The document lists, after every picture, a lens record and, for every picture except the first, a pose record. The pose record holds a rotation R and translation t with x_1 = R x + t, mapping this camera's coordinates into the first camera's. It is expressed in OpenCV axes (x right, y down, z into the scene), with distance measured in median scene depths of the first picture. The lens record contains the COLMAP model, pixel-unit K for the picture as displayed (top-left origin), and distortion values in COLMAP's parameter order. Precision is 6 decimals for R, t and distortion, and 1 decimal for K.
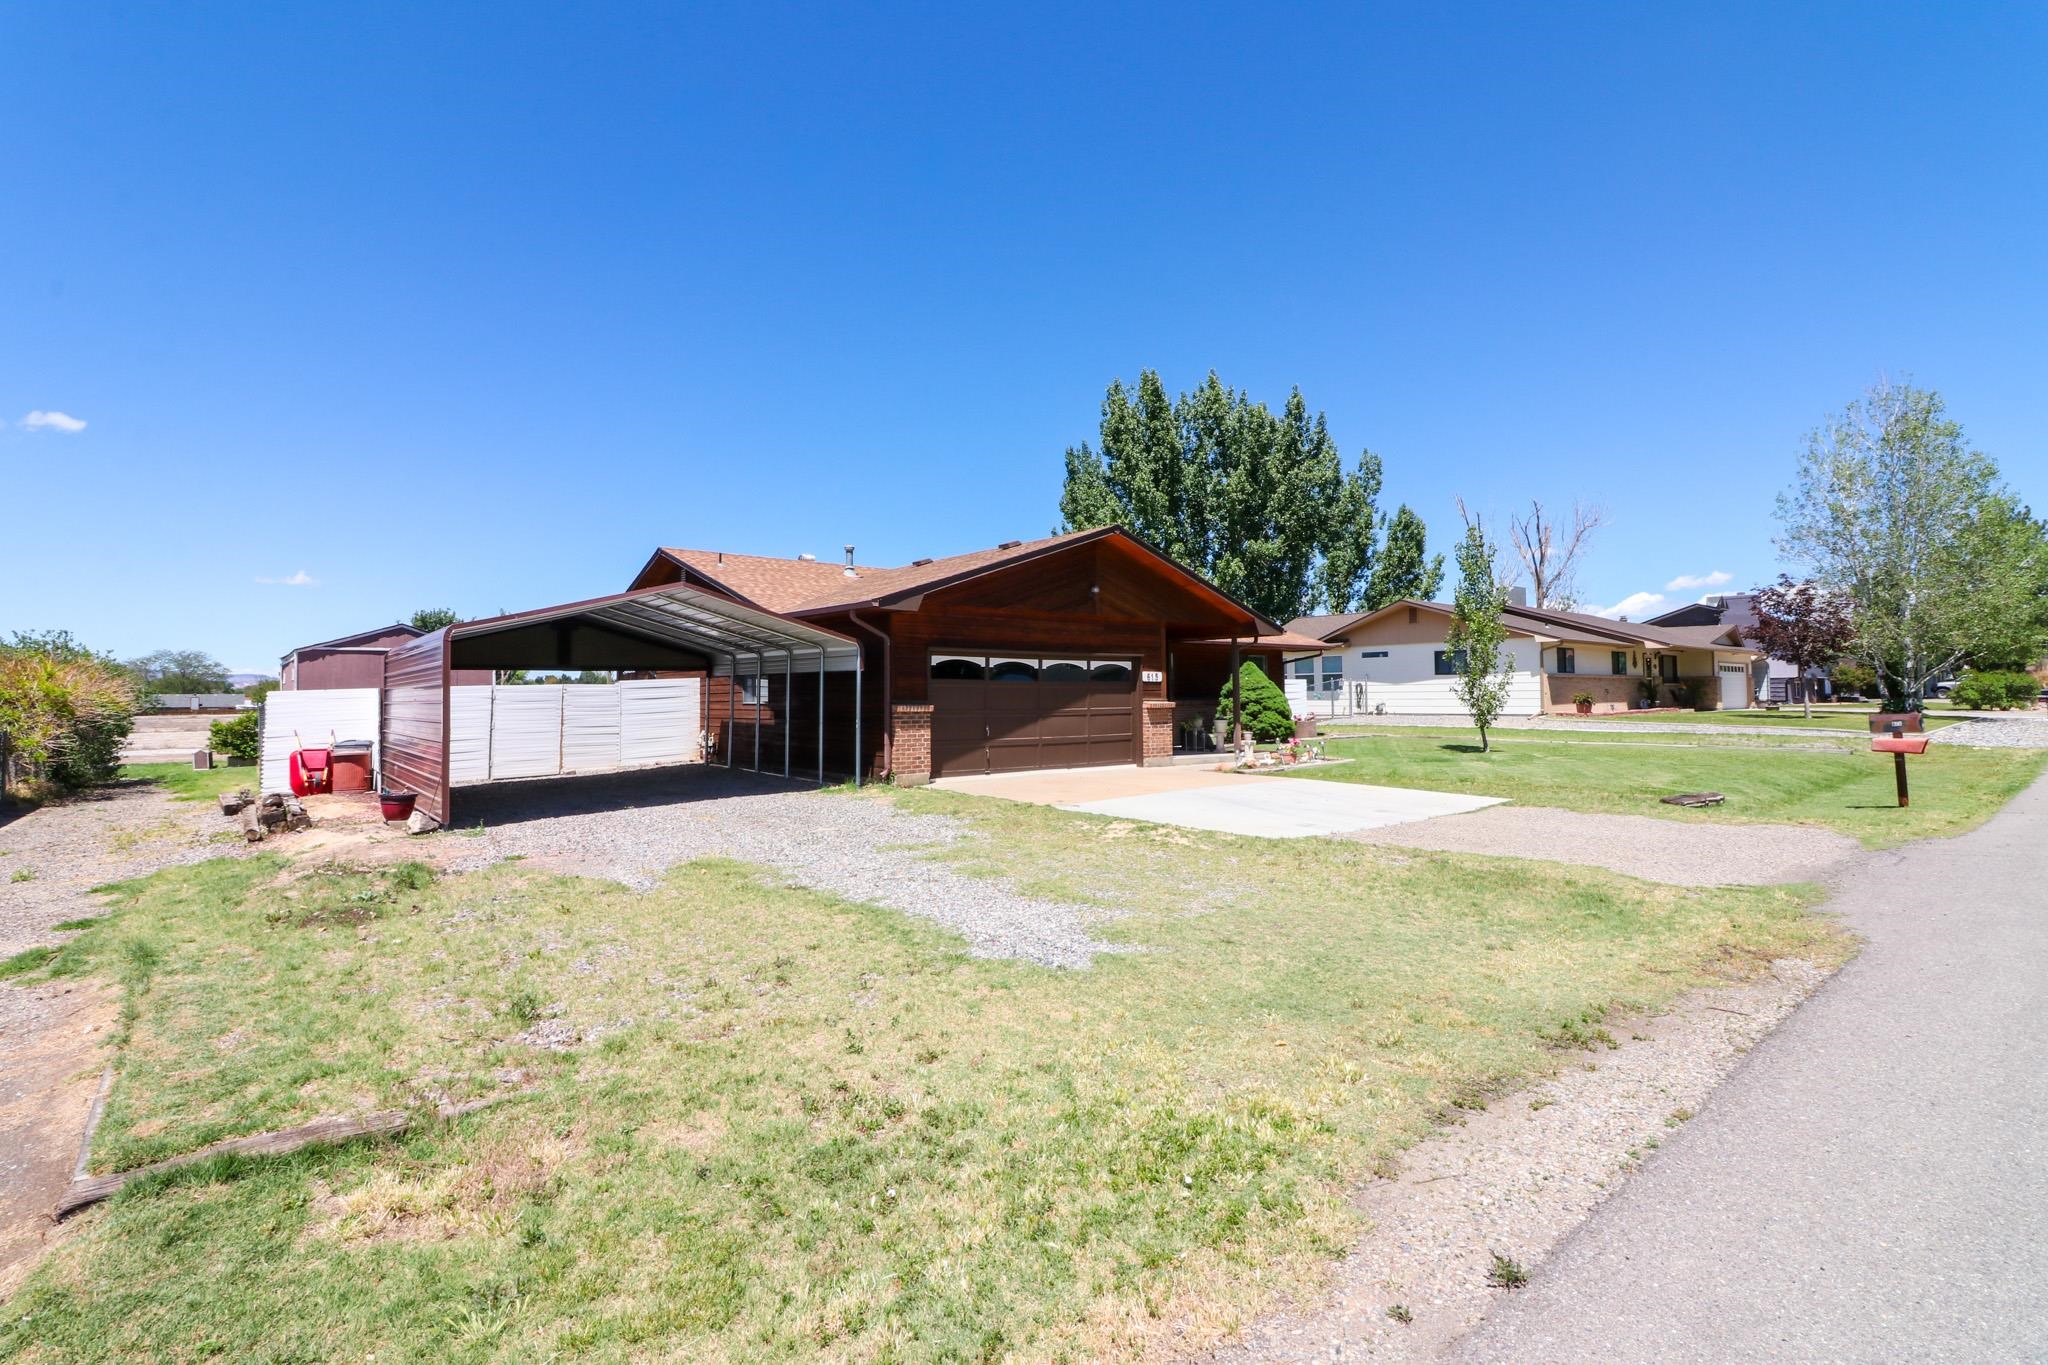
lens RADIAL K [[962.6, 0, 1013.1], [0, 962.6, 653.2], [0, 0, 1]] dist [0.002420, -0.013232]
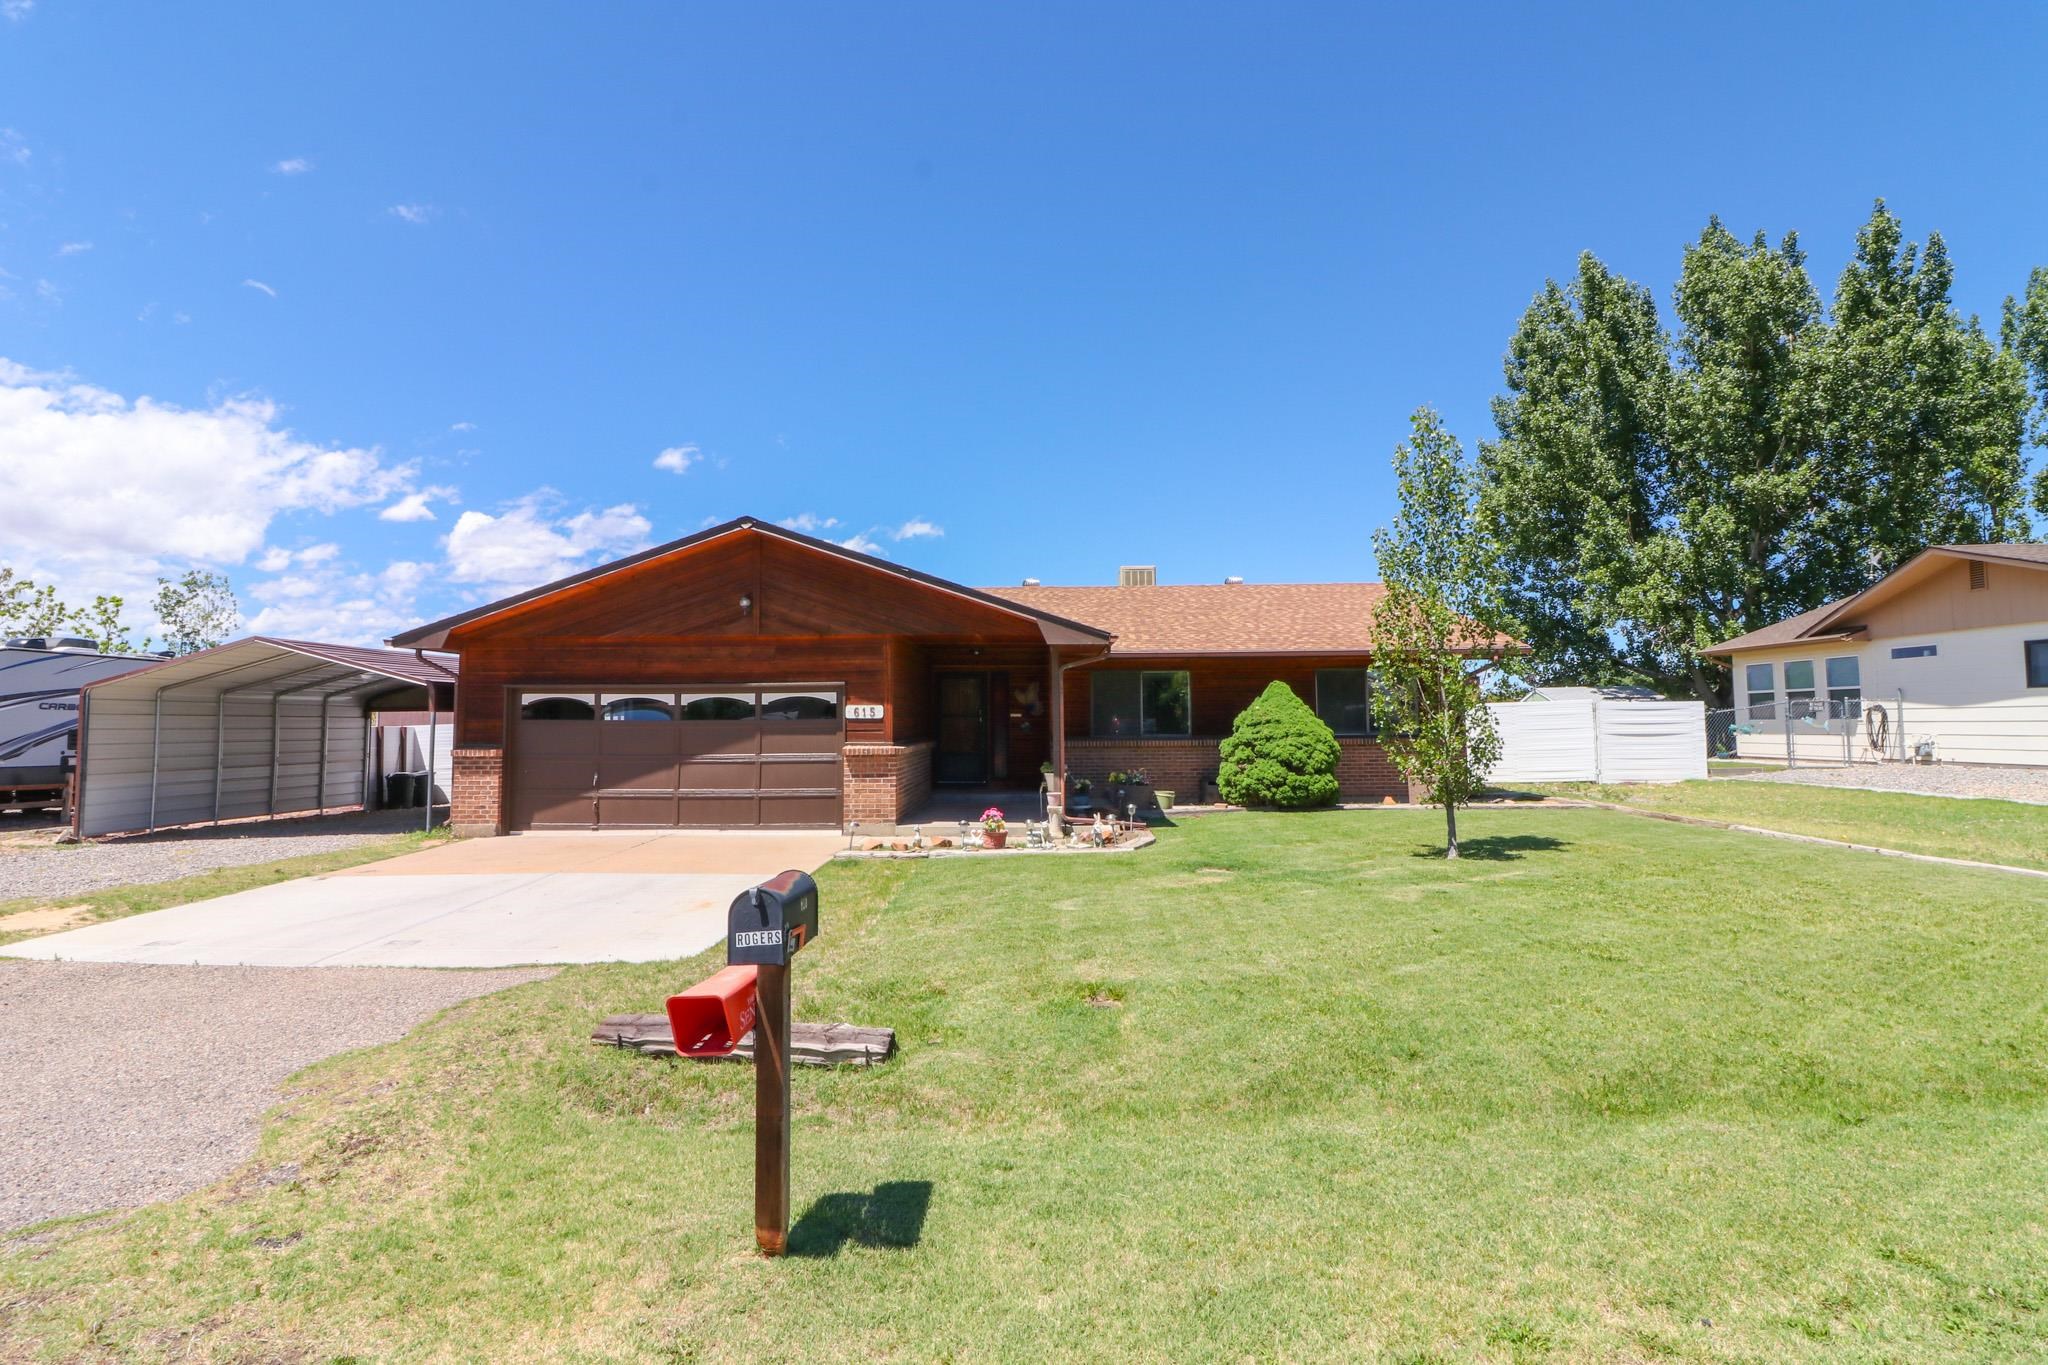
lens RADIAL K [[962.6, 0, 1013.1], [0, 962.6, 653.2], [0, 0, 1]] dist [0.002420, -0.013232]
pose [[0.741634, -0.048472, -0.669051, 0.728509], [0.032862, 0.998814, -0.035936, 0.009892], [0.669999, 0.004665, 0.742347, 0.535534]]
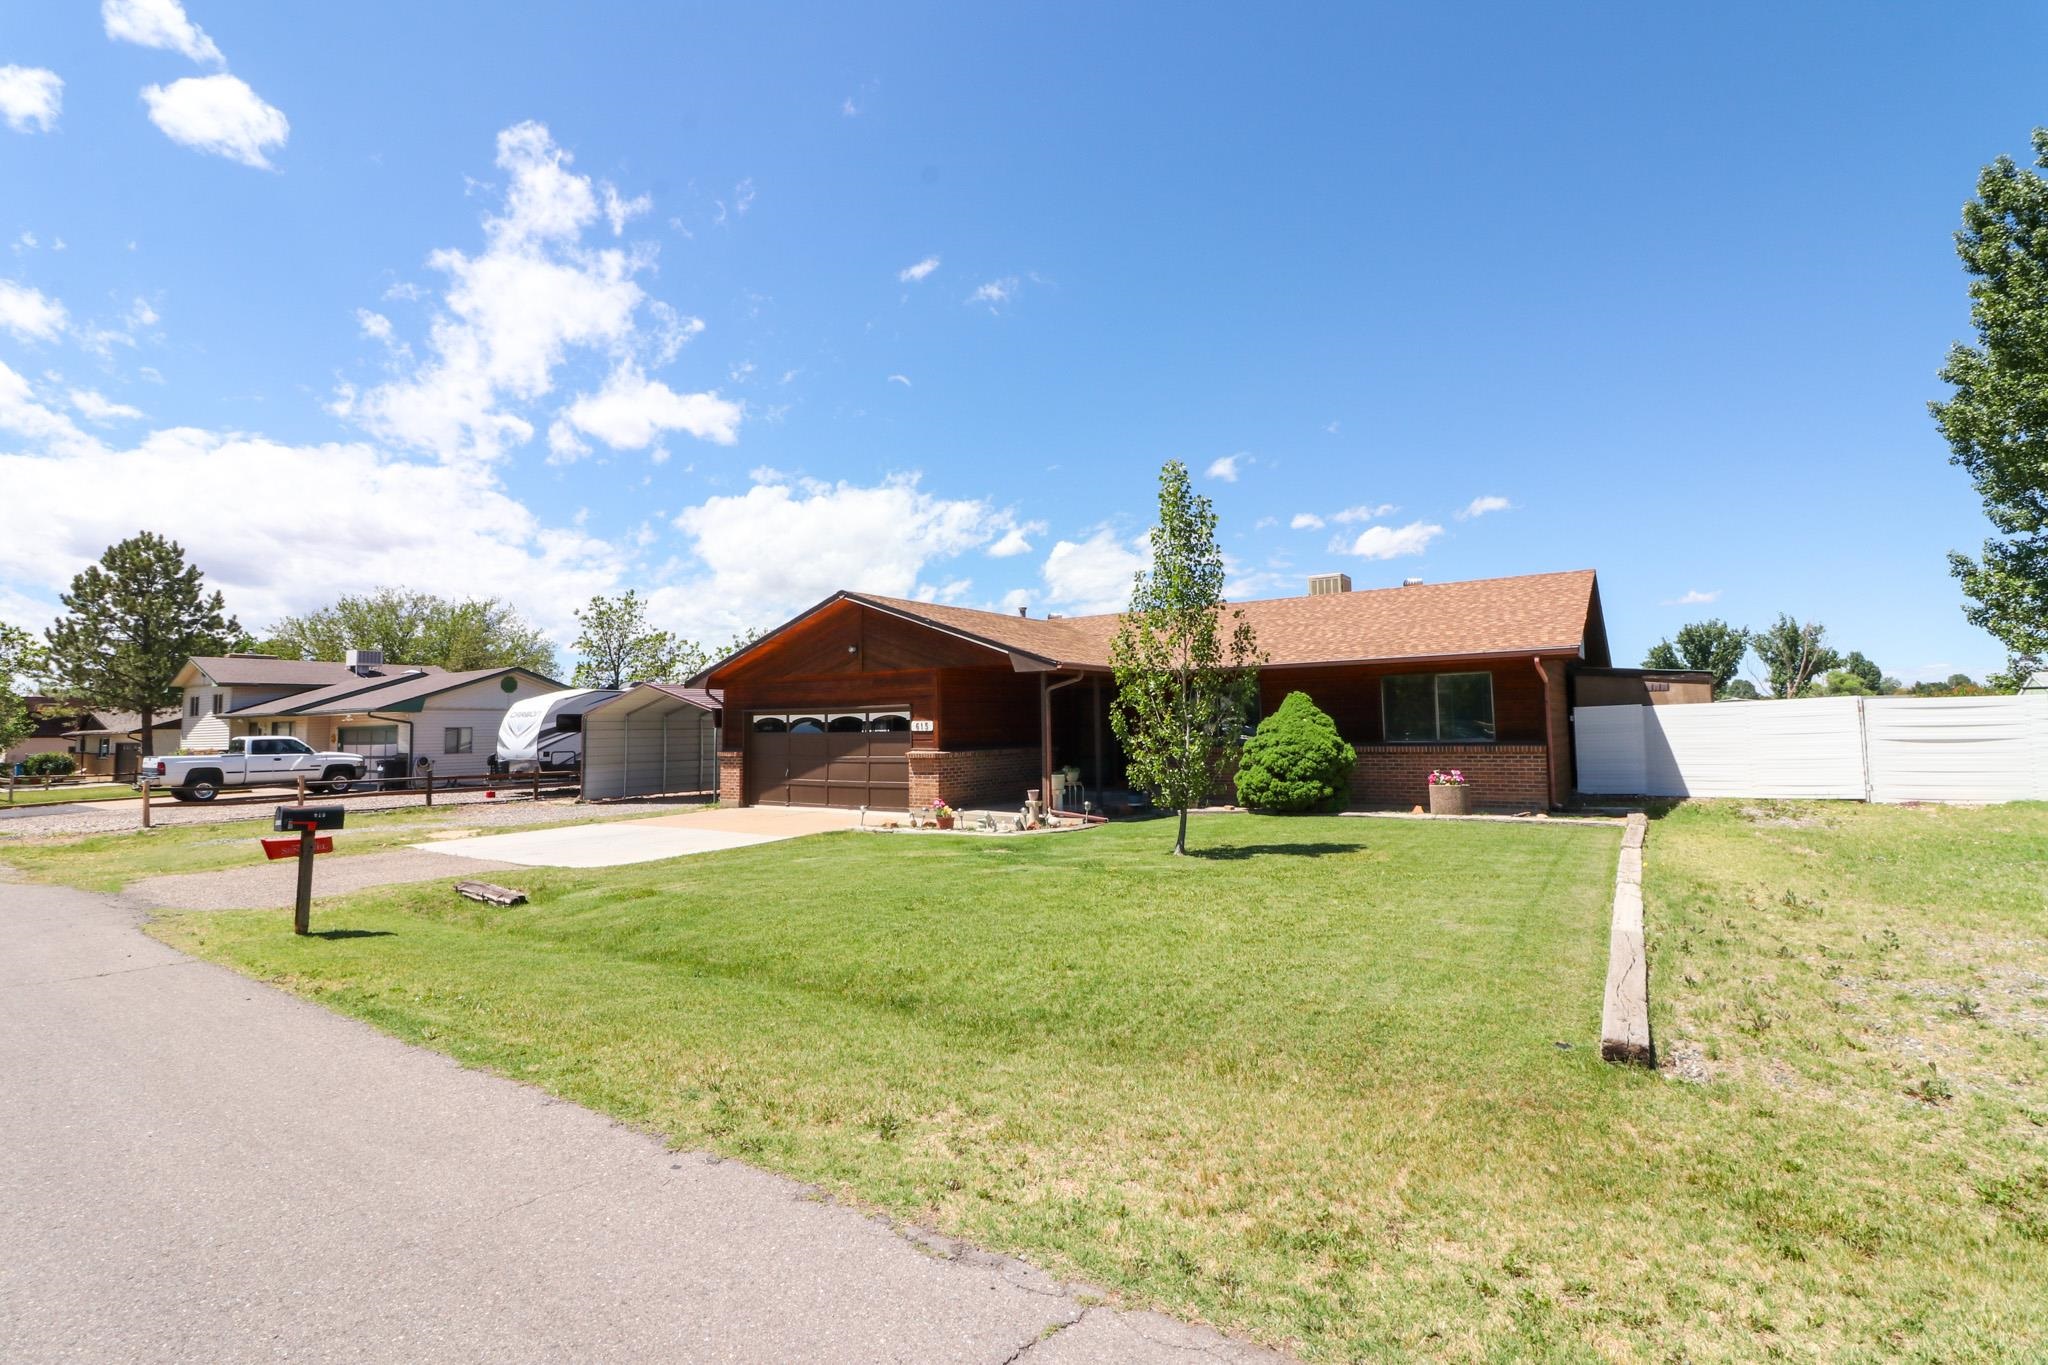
lens RADIAL K [[962.6, 0, 1013.1], [0, 962.6, 653.2], [0, 0, 1]] dist [0.002420, -0.013232]
pose [[0.255773, -0.073464, -0.963941, 1.139054], [0.056828, 0.996527, -0.060869, 0.015419], [0.965065, -0.039210, 0.259060, 0.844309]]
